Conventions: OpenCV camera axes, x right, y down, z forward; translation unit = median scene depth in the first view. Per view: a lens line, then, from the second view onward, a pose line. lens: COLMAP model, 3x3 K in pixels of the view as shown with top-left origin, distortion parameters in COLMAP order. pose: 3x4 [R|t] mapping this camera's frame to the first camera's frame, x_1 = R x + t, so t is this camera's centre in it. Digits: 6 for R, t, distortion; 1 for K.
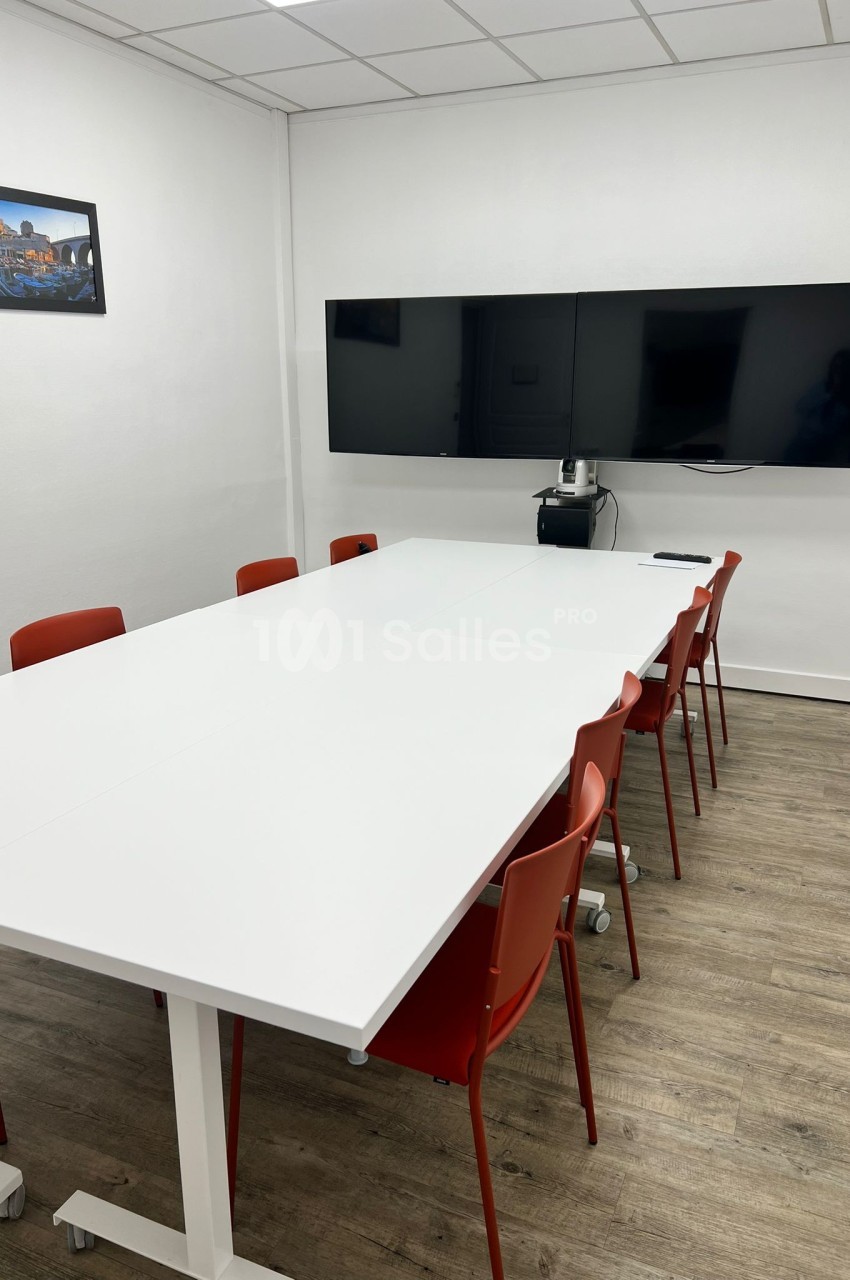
lens RADIAL K [[942.0, 0, 421.3], [0, 942.0, 643.9], [0, 0, 1]] dist [0.050719, -0.046638]
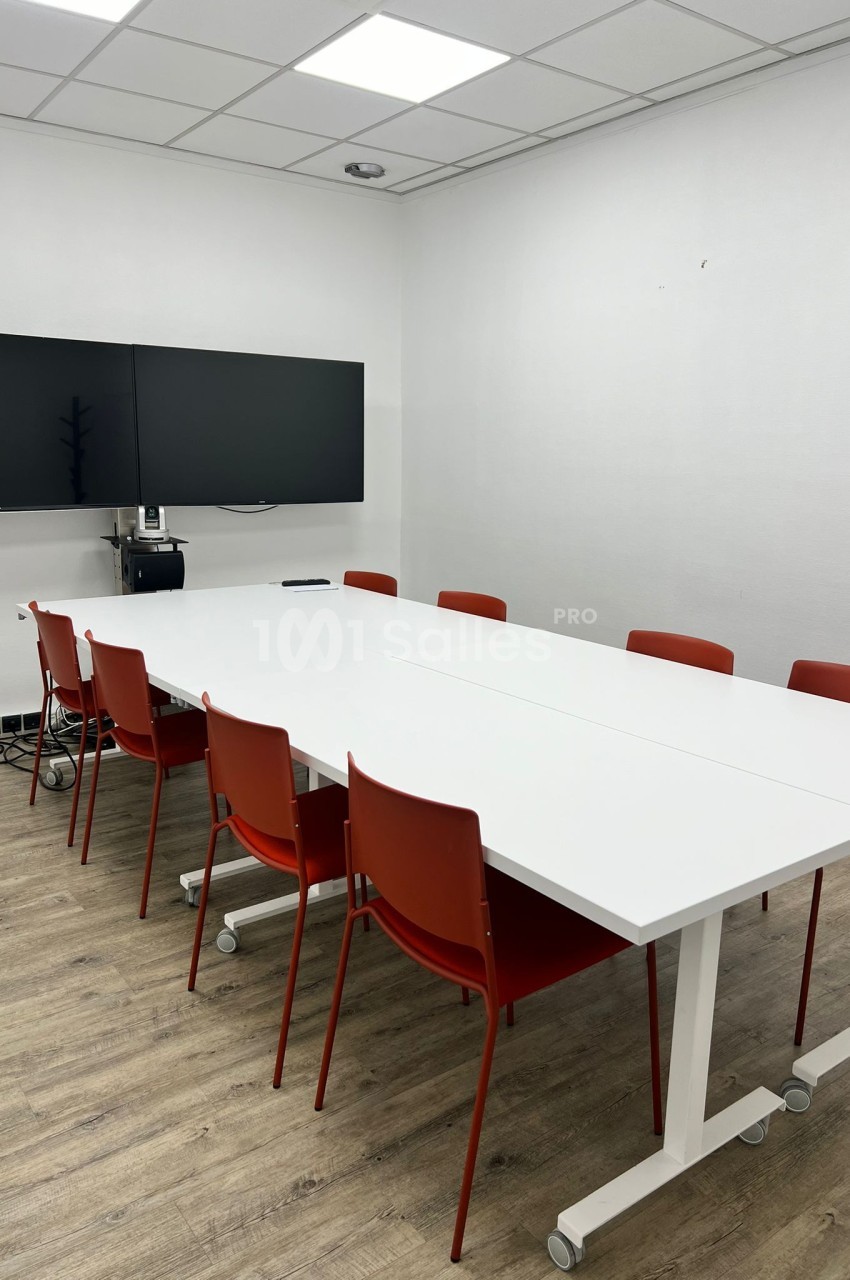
lens RADIAL K [[942.0, 0, 421.3], [0, 942.0, 643.9], [0, 0, 1]] dist [0.050719, -0.046638]
pose [[0.510980, -0.173106, 0.841982, -0.575335], [0.215415, 0.974044, 0.069527, -0.059813], [-0.832164, 0.145849, 0.535007, 0.238309]]
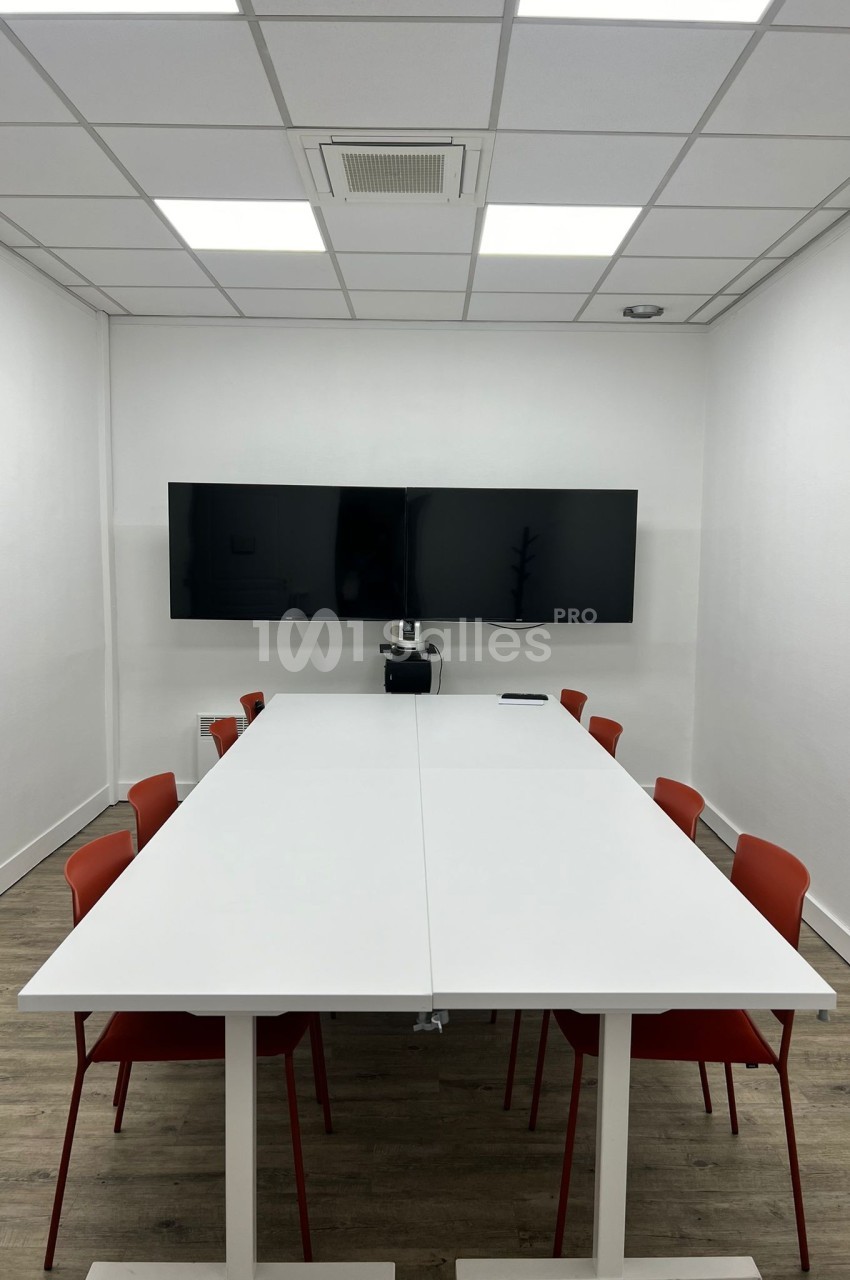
lens RADIAL K [[931.4, 0, 425.0], [0, 931.4, 640.0], [0, 0, 1]] dist [0.075105, -0.082476]
pose [[0.910788, -0.034384, 0.411441, -0.306116], [0.101471, 0.984603, -0.142339, -0.003400], [-0.400212, 0.171390, 0.900253, -0.054789]]
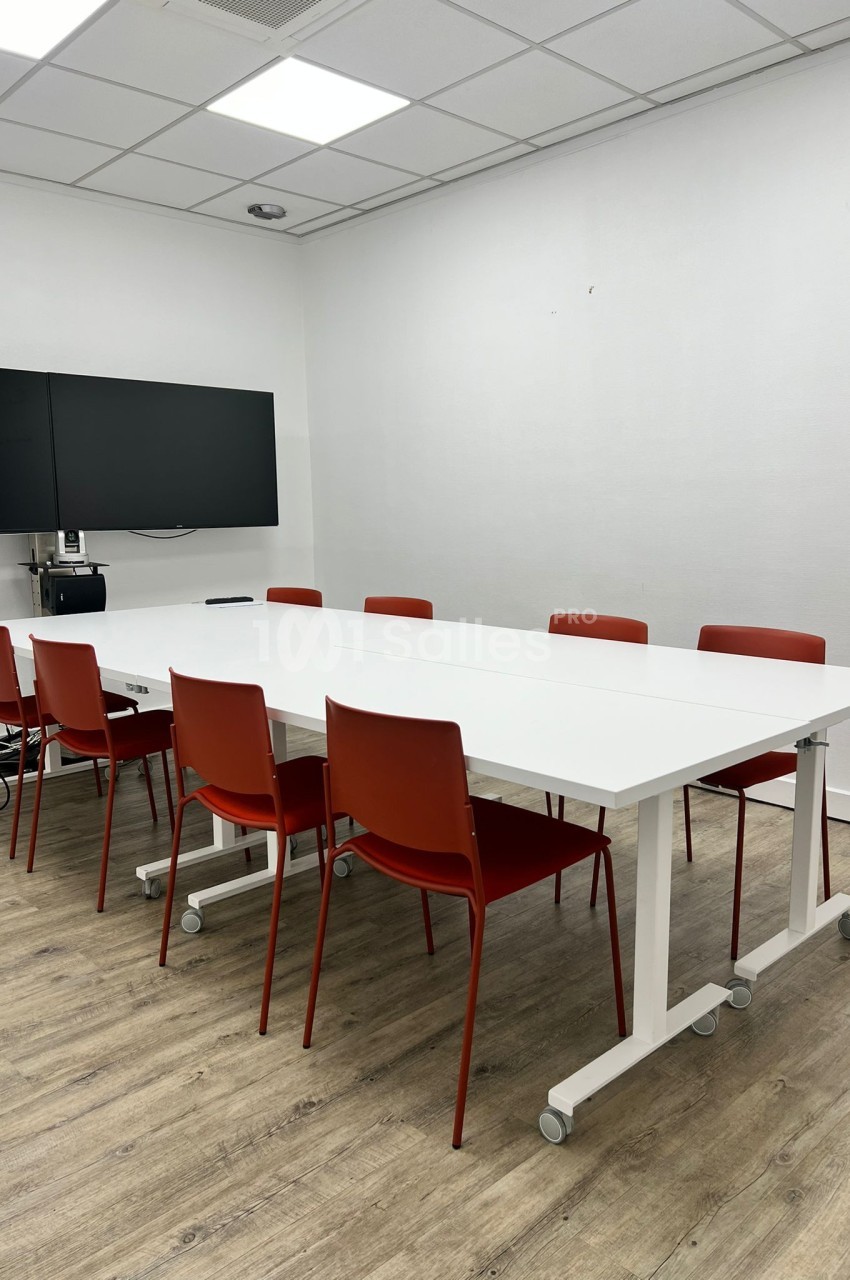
lens RADIAL K [[942.0, 0, 421.3], [0, 942.0, 643.9], [0, 0, 1]] dist [0.050719, -0.046638]
pose [[0.402437, -0.145498, 0.903811, -0.634363], [0.257287, 0.965471, 0.040863, -0.021573], [-0.878549, 0.216094, 0.425976, 0.258164]]
